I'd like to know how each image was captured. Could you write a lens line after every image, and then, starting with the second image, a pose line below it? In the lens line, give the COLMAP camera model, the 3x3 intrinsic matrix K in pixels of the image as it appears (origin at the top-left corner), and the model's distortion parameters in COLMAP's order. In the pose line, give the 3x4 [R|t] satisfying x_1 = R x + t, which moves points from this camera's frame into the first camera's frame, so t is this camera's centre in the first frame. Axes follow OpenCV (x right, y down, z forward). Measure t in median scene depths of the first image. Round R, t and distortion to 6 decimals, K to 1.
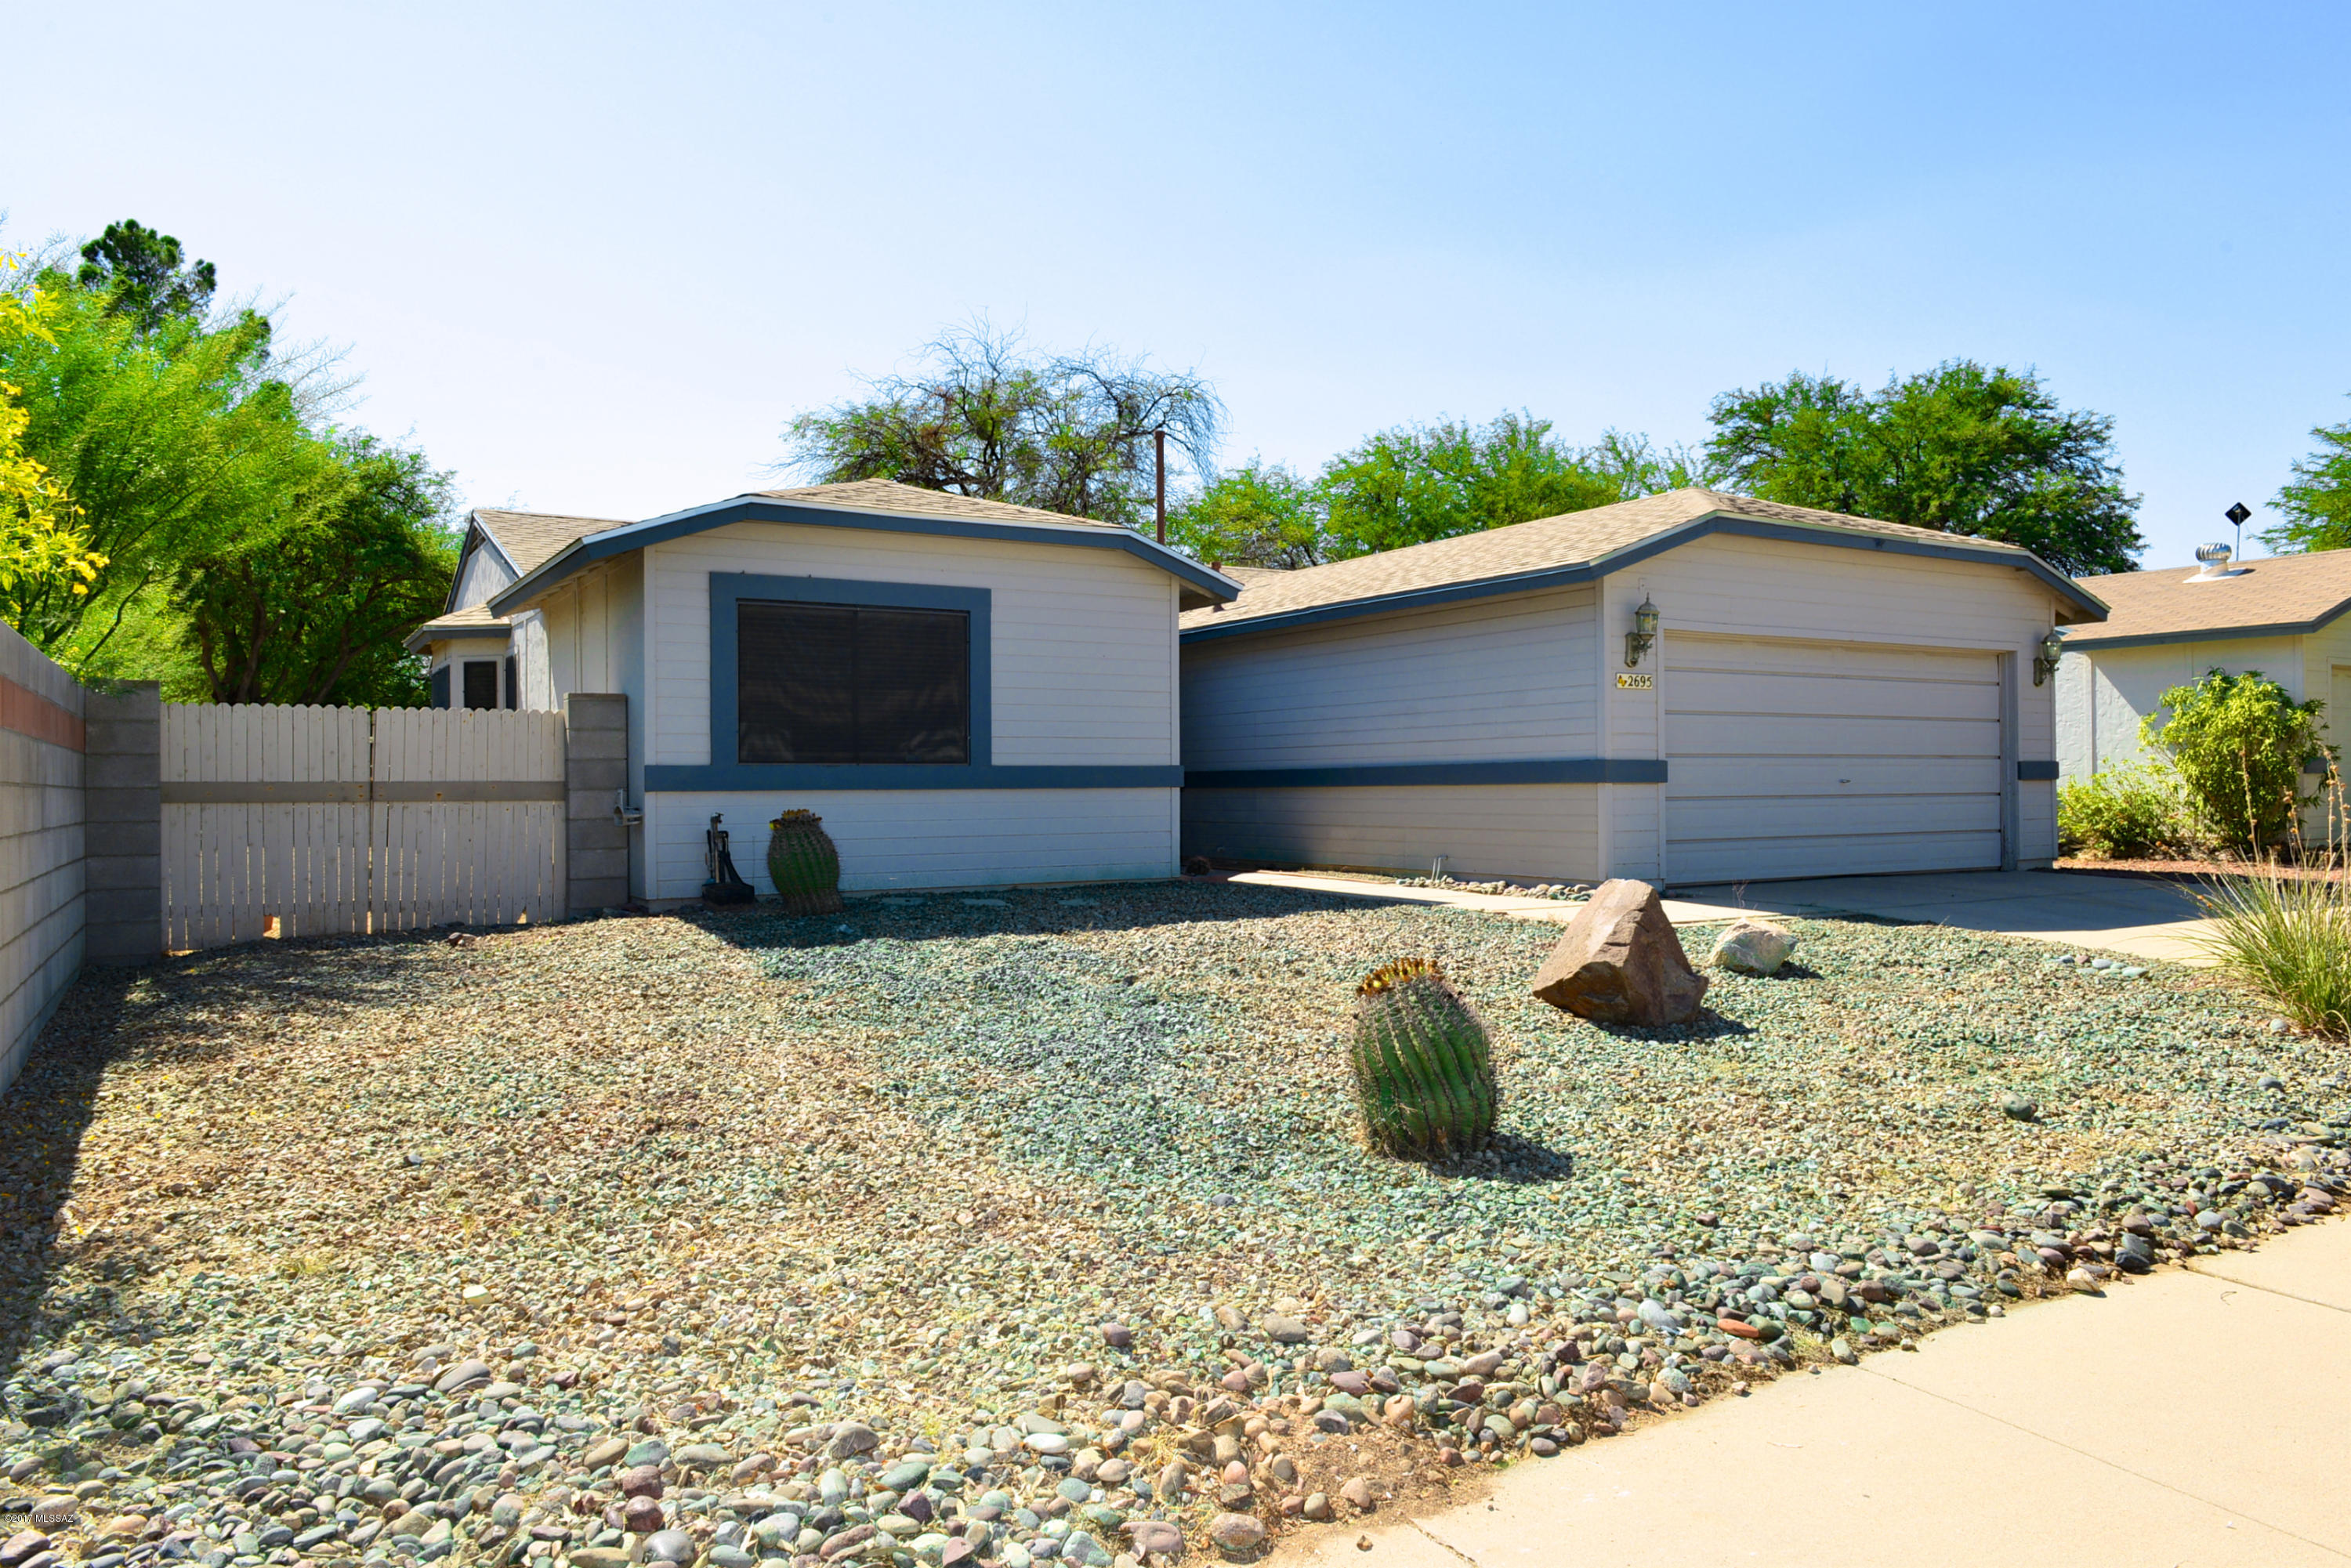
lens RADIAL K [[1603.2, 0, 1184.0], [0, 1603.2, 777.8], [0, 0, 1]] dist [-0.005171, -0.007695]
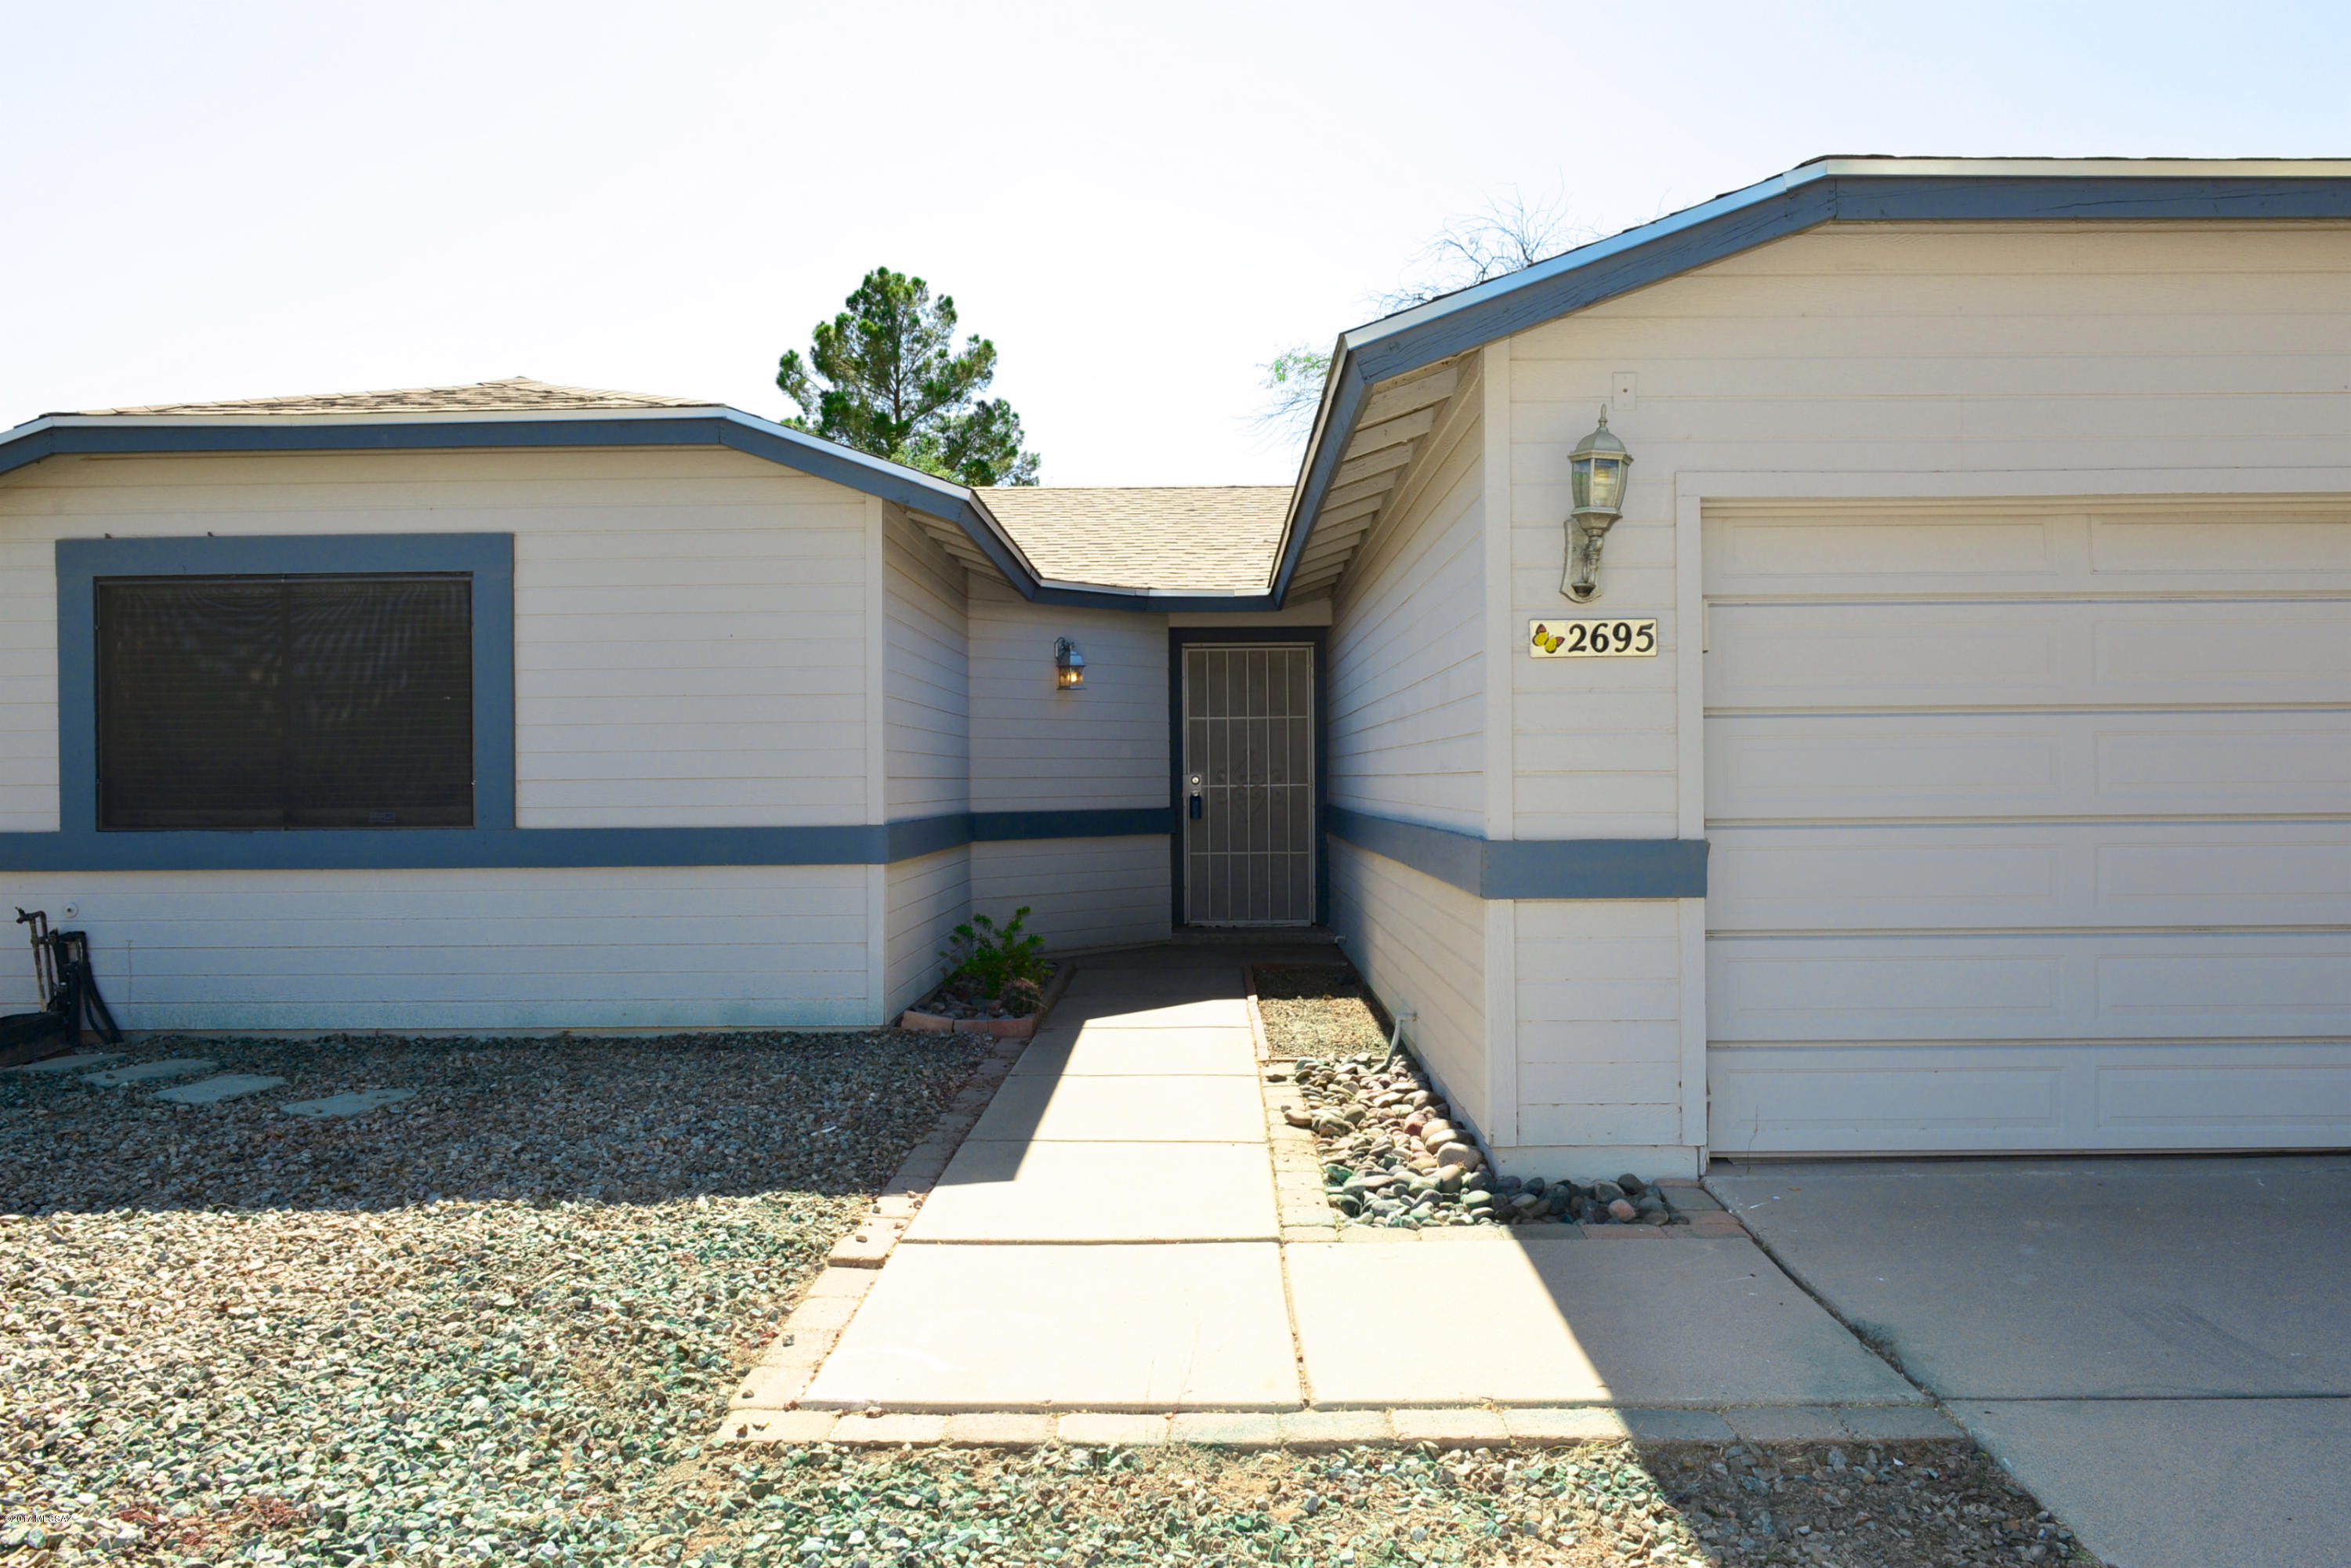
lens RADIAL K [[1603.2, 0, 1184.0], [0, 1603.2, 777.8], [0, 0, 1]] dist [-0.005171, -0.007695]
pose [[0.850735, 0.000067, -0.525596, 0.403207], [0.007970, 0.999883, 0.013028, -0.032211], [0.525535, -0.015272, 0.850635, 0.619444]]
